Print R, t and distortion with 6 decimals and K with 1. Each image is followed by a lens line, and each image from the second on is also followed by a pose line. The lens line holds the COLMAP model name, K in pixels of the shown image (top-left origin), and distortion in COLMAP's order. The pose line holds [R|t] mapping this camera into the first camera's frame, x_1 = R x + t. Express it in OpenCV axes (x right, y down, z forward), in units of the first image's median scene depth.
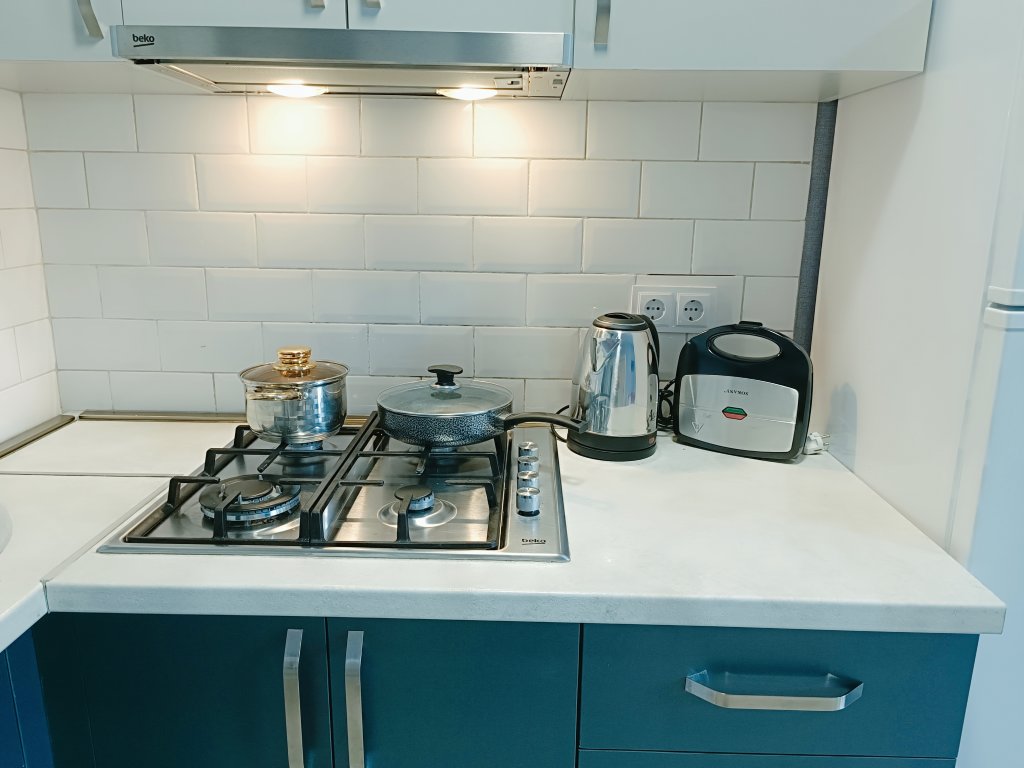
lens RADIAL K [[743.3, 0, 512.0], [0, 743.3, 384.0], [0, 0, 1]] dist [0.007412, -0.013781]
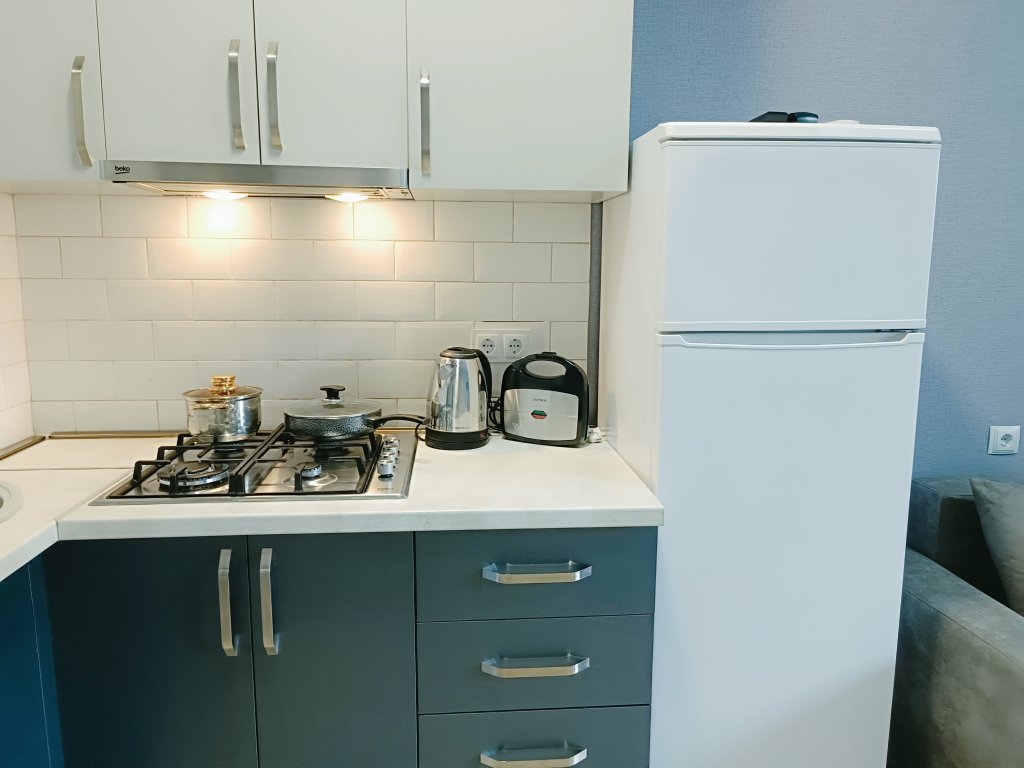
lens RADIAL K [[743.3, 0, 512.0], [0, 743.3, 384.0], [0, 0, 1]] dist [0.007412, -0.013781]
pose [[0.994484, -0.022440, 0.102464, 0.106078], [0.030841, 0.996224, -0.081162, 0.099303], [-0.100256, 0.083875, 0.991420, -0.445512]]
